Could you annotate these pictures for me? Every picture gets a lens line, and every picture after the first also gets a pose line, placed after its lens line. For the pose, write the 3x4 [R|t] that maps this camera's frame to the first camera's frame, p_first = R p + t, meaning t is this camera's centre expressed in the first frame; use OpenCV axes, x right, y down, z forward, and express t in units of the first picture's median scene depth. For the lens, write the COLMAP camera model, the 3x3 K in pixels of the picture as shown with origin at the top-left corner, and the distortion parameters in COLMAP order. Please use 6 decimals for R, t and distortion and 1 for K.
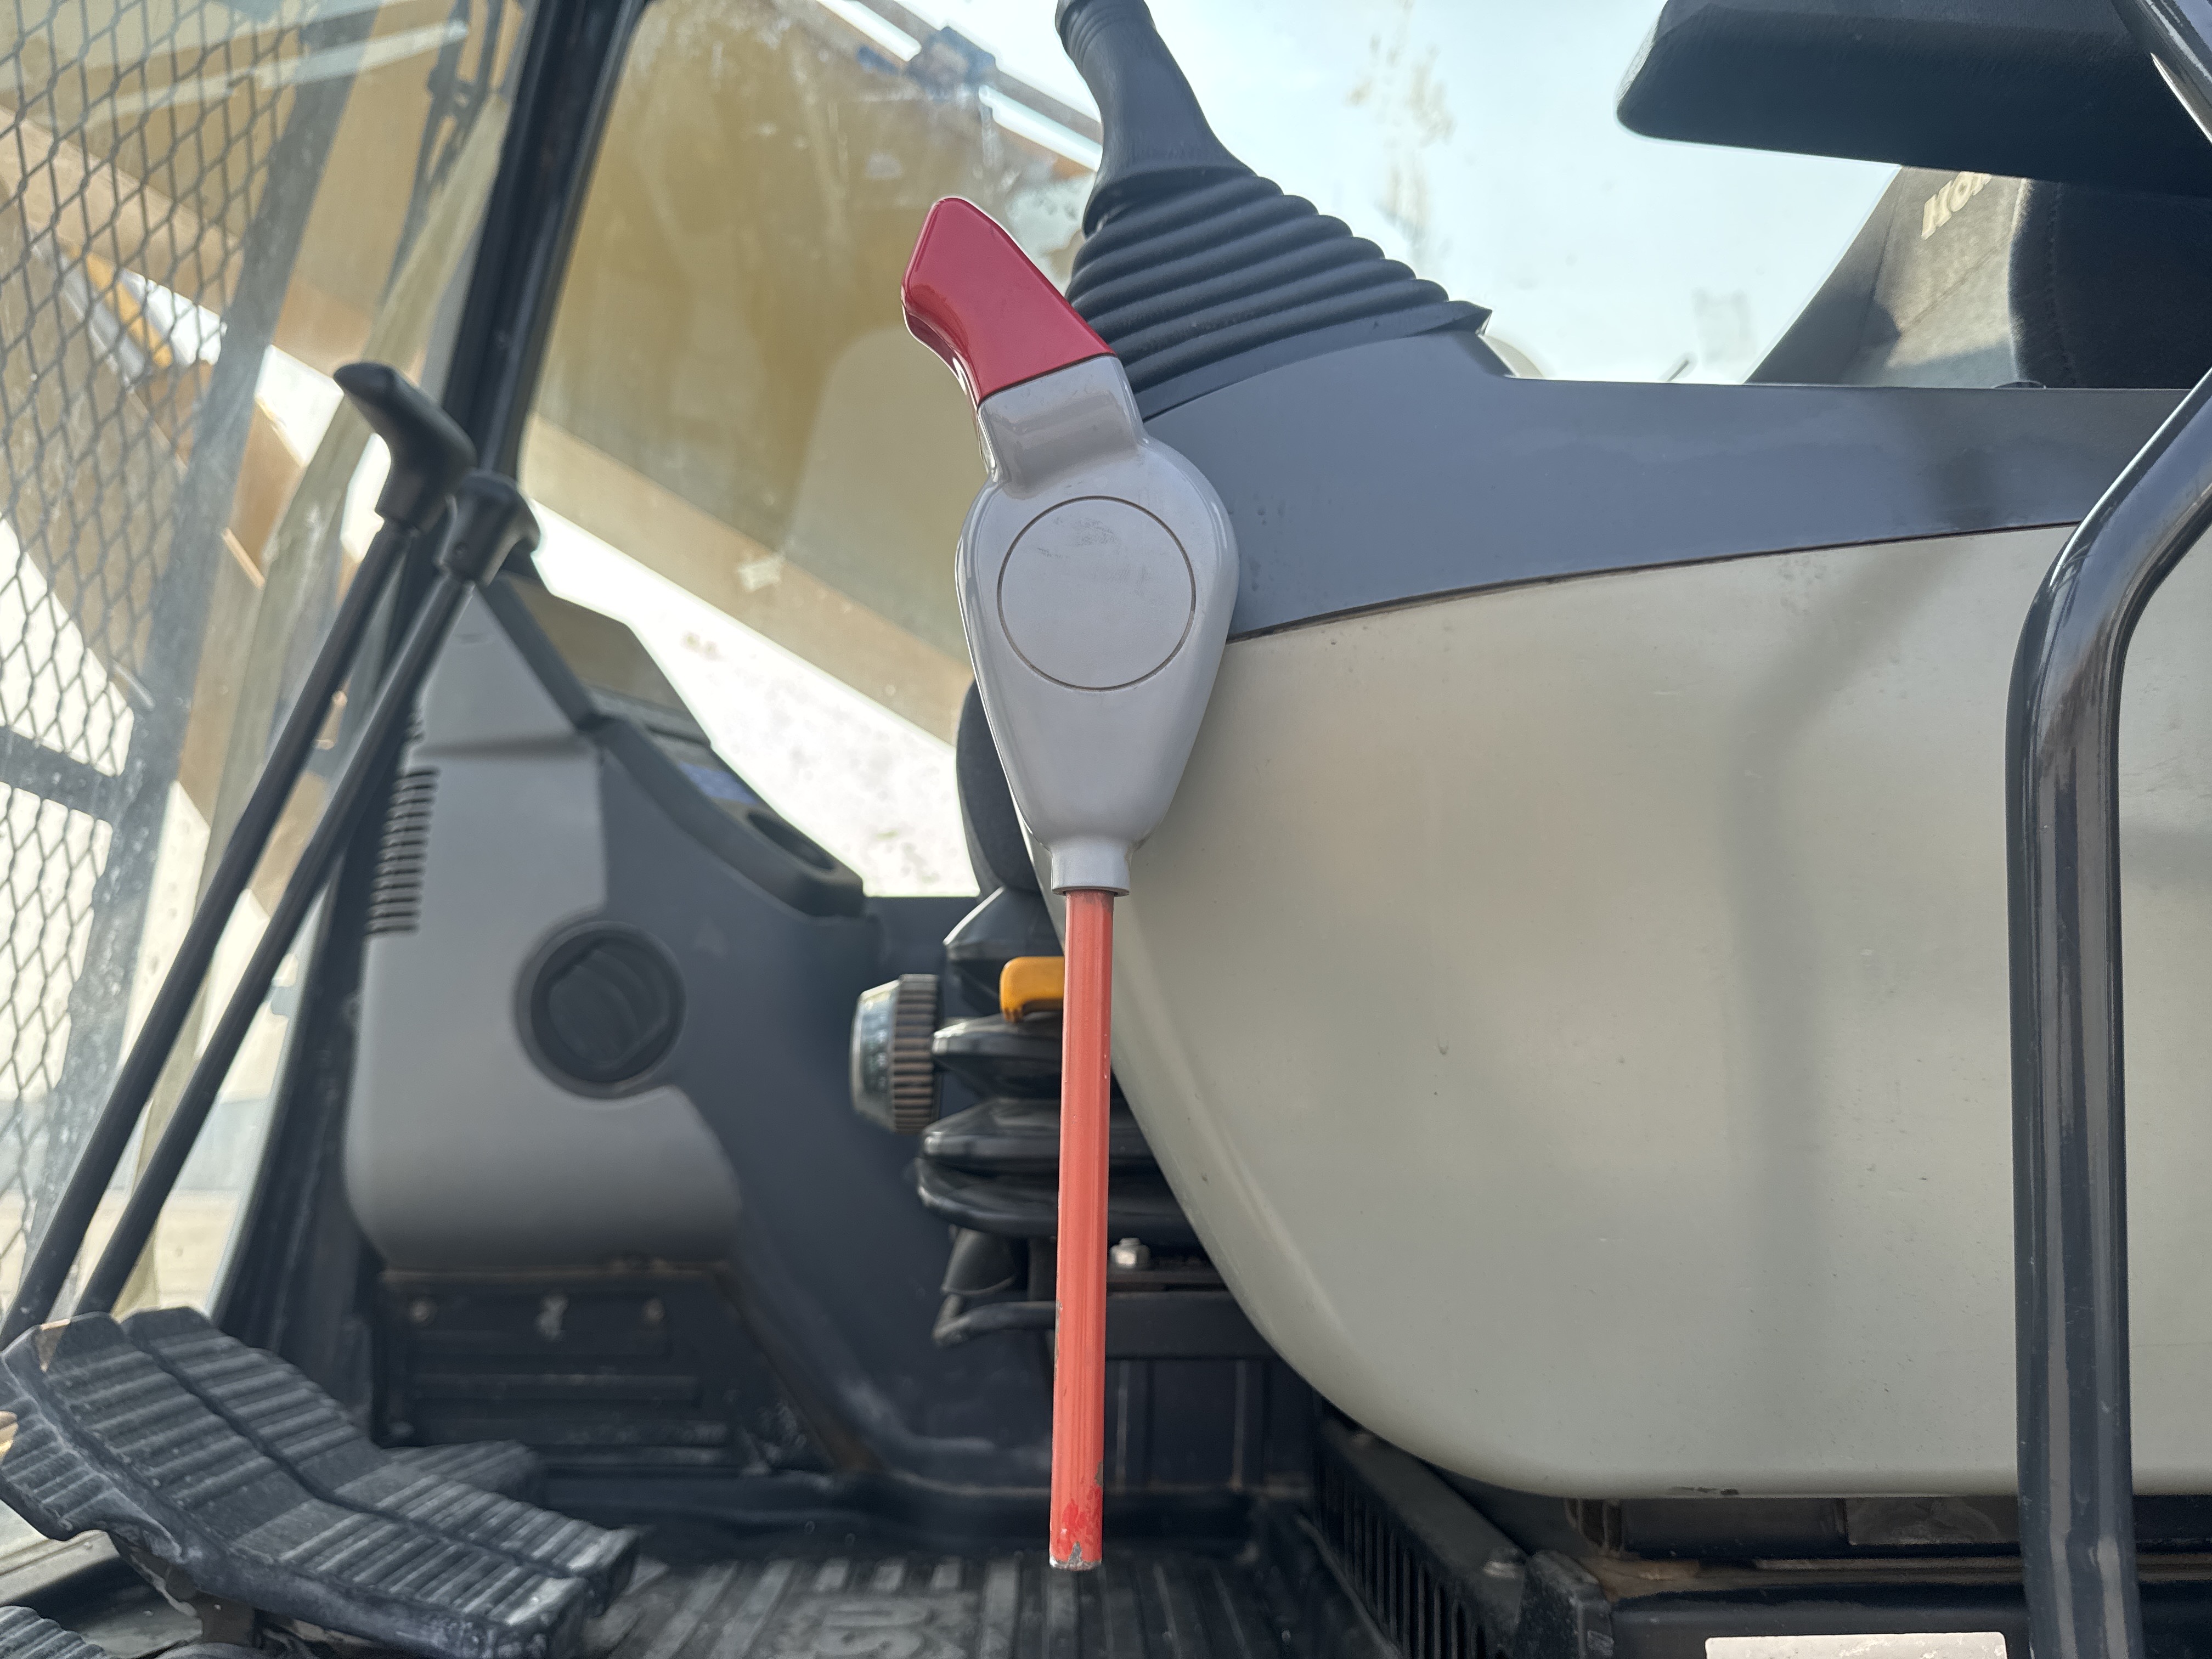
lens RADIAL K [[1586.4, 0, 1106.0], [0, 1586.4, 829.5], [0, 0, 1]] dist [-0.004430, -0.071005]
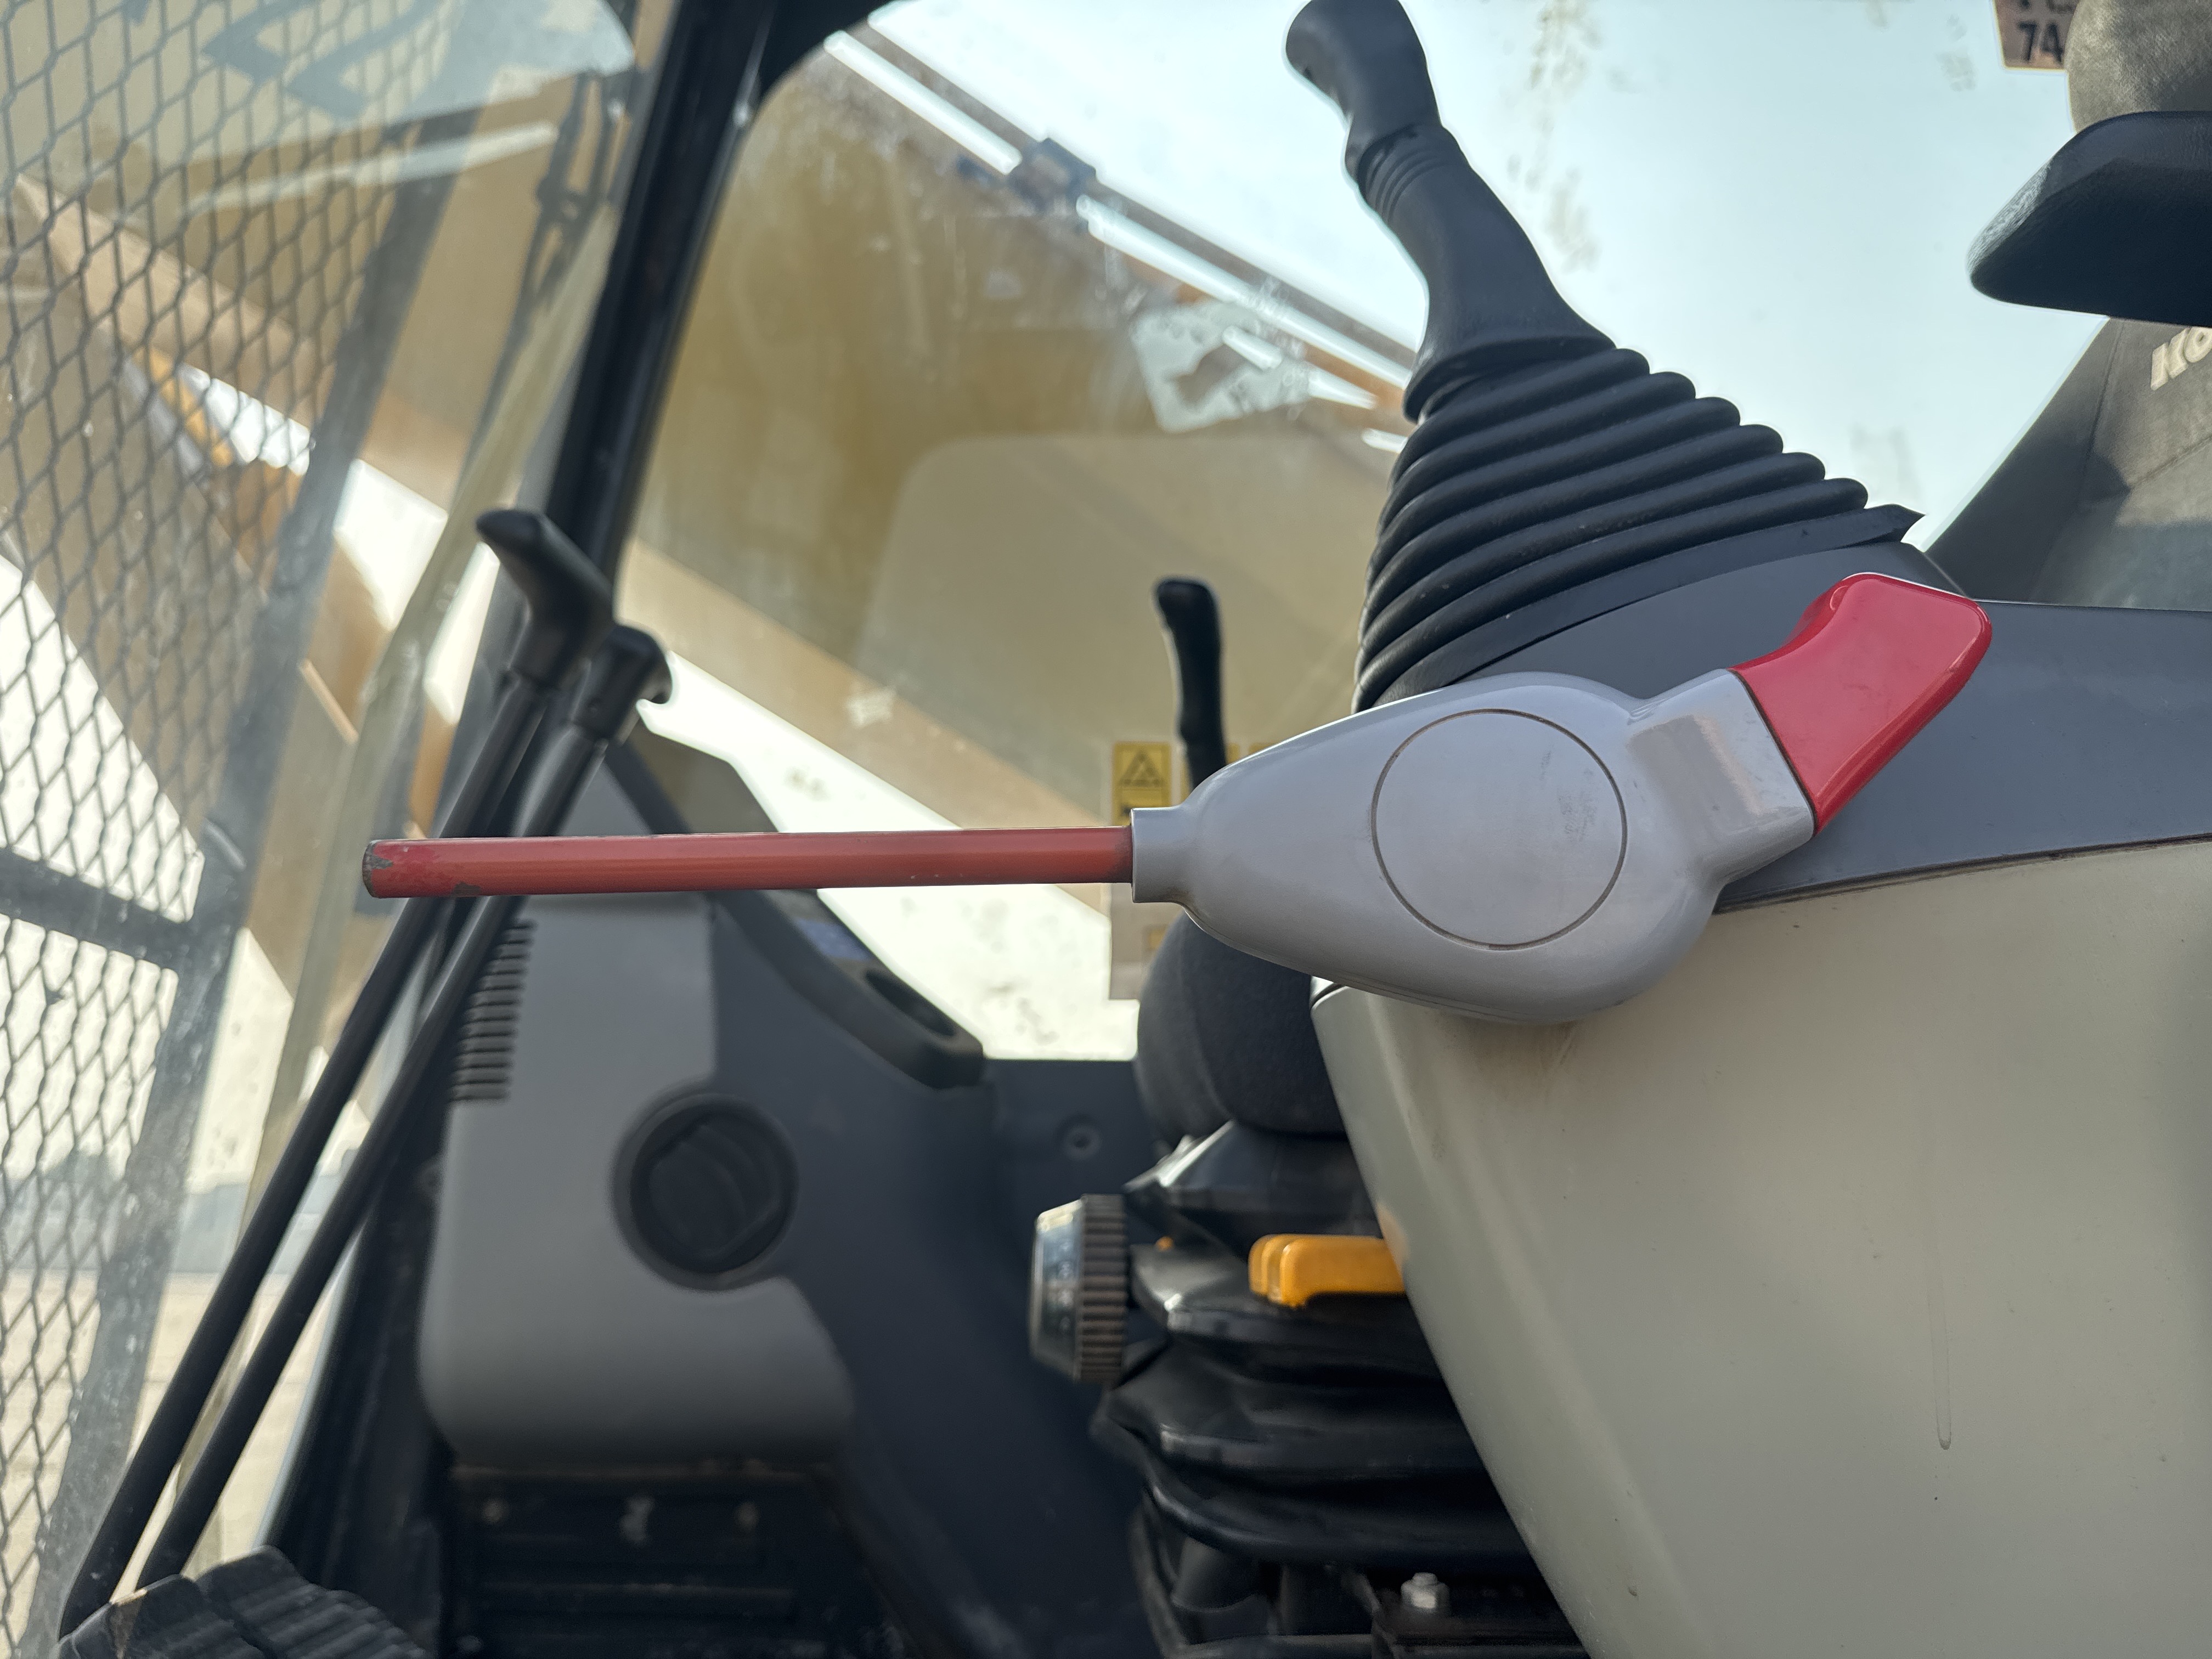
lens RADIAL K [[1586.4, 0, 1106.0], [0, 1586.4, 829.5], [0, 0, 1]] dist [-0.004430, -0.071005]
pose [[0.999851, 0.014950, -0.008626, -0.079881], [-0.015402, 0.998367, -0.055003, -0.046379], [0.007789, 0.055128, 0.998449, 0.071760]]
